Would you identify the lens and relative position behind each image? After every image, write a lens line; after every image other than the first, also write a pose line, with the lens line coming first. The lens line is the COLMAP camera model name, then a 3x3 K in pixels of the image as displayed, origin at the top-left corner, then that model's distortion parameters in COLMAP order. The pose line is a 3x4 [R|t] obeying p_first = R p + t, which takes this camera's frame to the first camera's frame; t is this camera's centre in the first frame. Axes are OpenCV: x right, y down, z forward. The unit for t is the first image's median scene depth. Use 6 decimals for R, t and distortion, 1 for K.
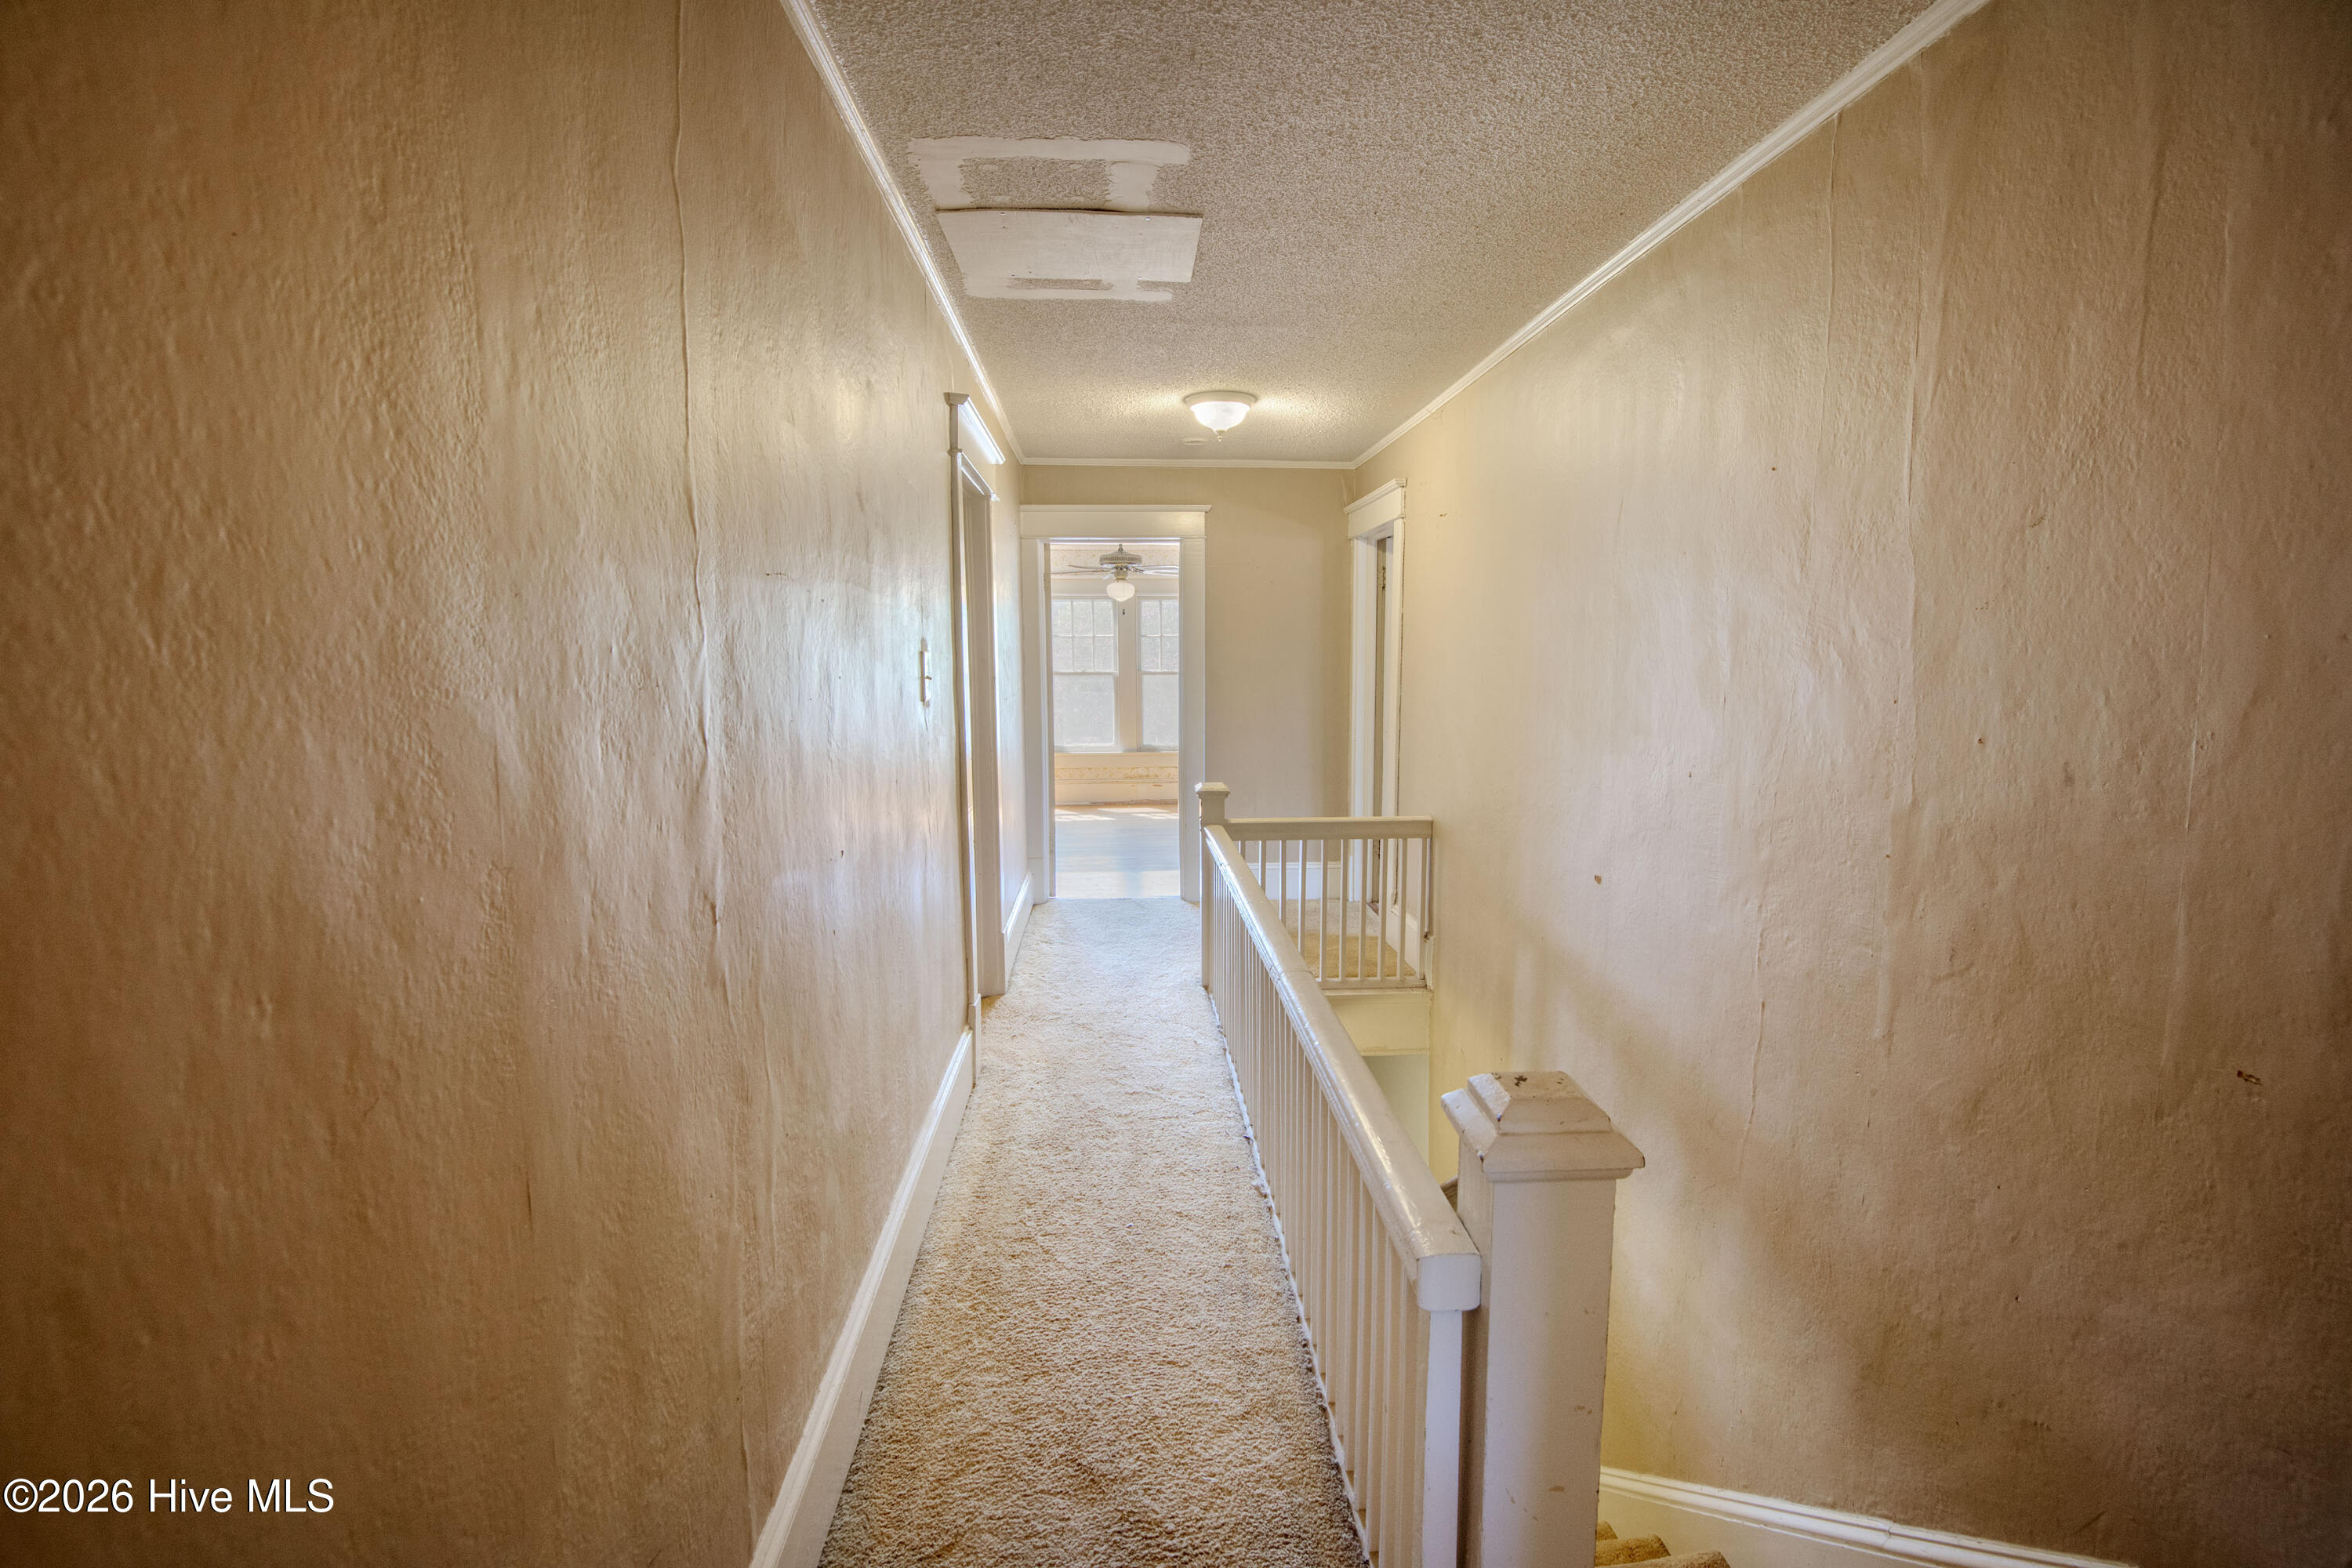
lens RADIAL K [[1121.0, 0, 1166.0], [0, 1121.0, 790.6], [0, 0, 1]] dist [-0.001449, -0.023011]
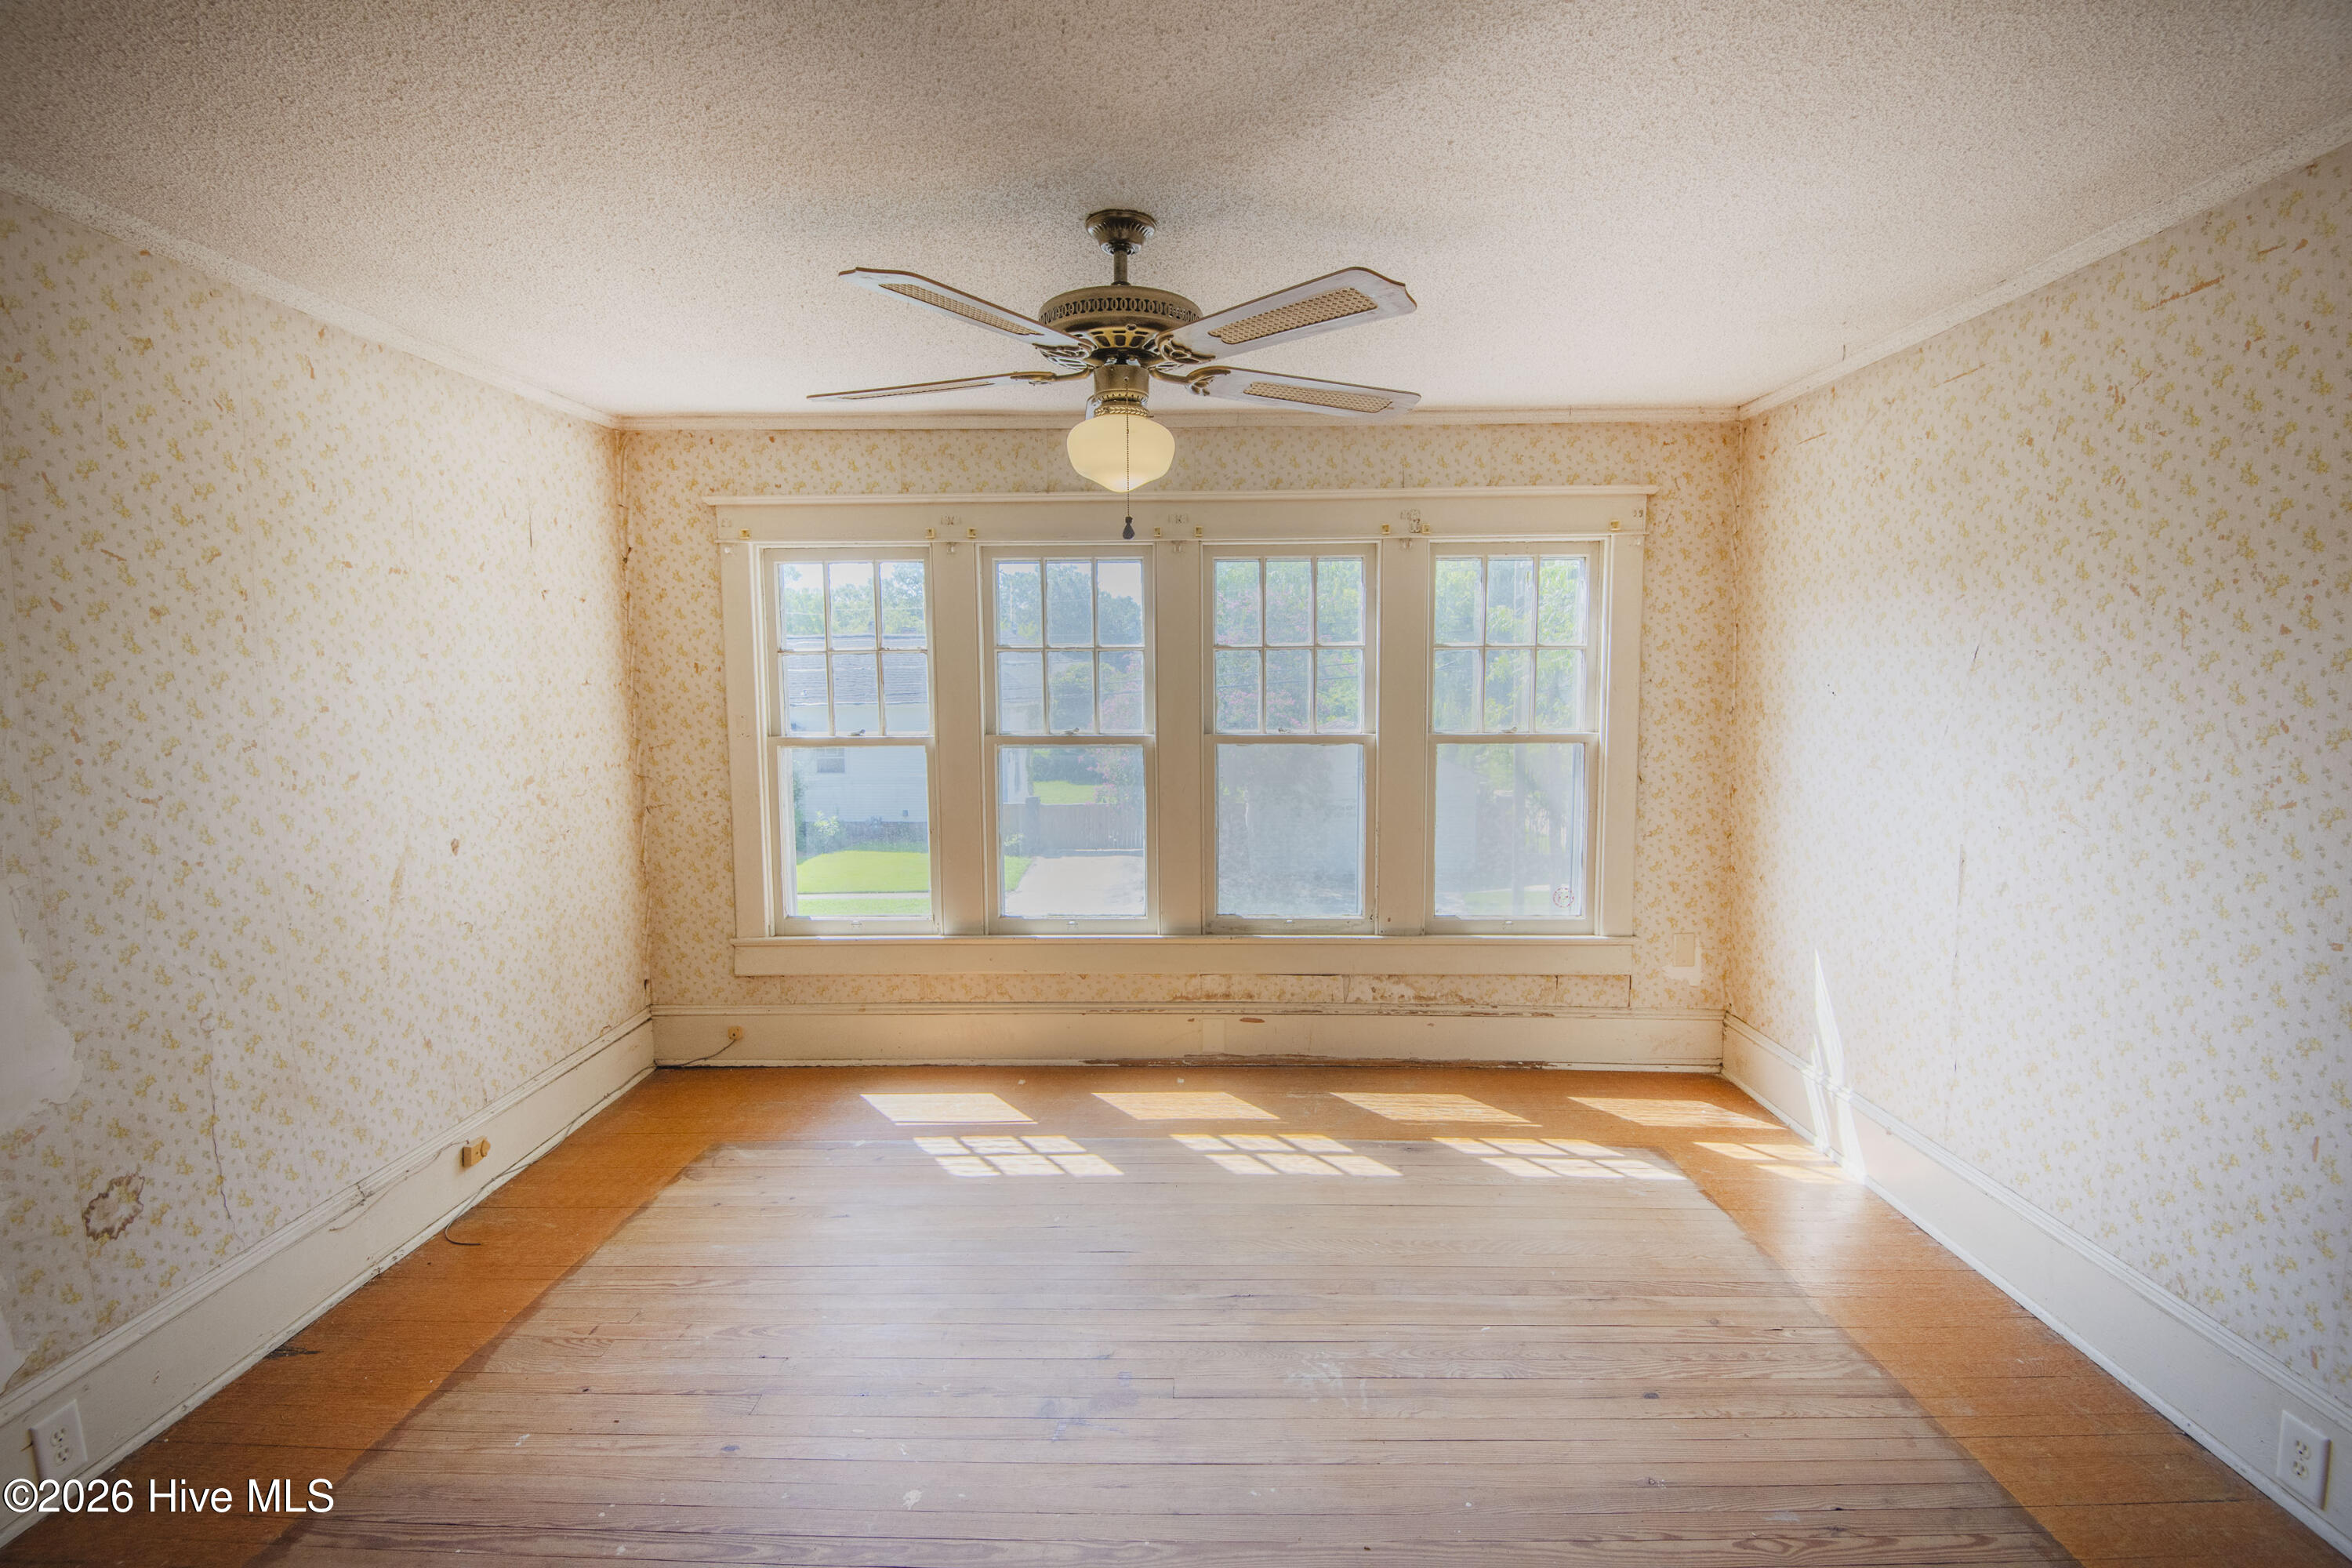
lens RADIAL K [[1121.0, 0, 1166.0], [0, 1121.0, 790.6], [0, 0, 1]] dist [-0.001449, -0.023011]
pose [[0.996793, 0.007587, -0.079659, -0.007156], [-0.009319, 0.999728, -0.021391, -0.078194], [0.079475, 0.022065, 0.996593, 0.604608]]
